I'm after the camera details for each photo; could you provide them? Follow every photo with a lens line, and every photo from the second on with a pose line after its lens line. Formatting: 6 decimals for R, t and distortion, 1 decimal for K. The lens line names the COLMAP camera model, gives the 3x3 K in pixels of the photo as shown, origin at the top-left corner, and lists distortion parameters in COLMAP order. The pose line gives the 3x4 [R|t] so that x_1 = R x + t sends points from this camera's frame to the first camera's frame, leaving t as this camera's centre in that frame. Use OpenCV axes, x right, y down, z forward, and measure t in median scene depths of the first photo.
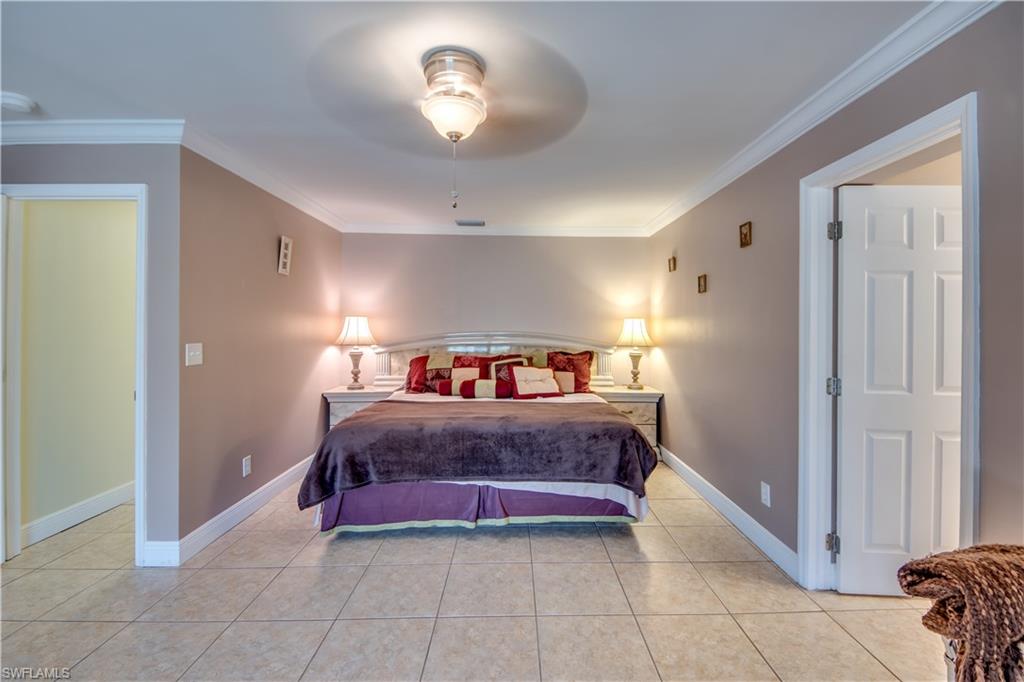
lens RADIAL K [[447.1, 0, 497.3], [0, 447.1, 328.2], [0, 0, 1]] dist [0.030651, -0.029338]
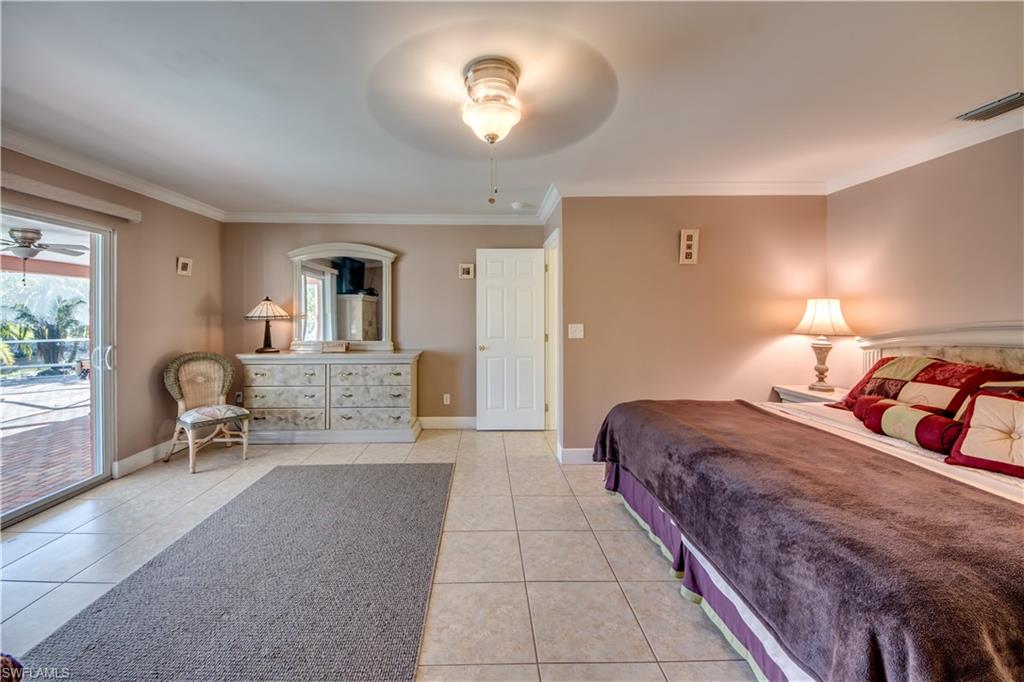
lens RADIAL K [[396.0, 0, 506.1], [0, 396.0, 315.0], [0, 0, 1]] dist [0.025936, -0.019289]
pose [[0.008475, -0.003760, -0.999957, 0.476020], [-0.000024, 0.999993, -0.003761, 0.006478], [0.999964, 0.000056, 0.008475, 0.551736]]
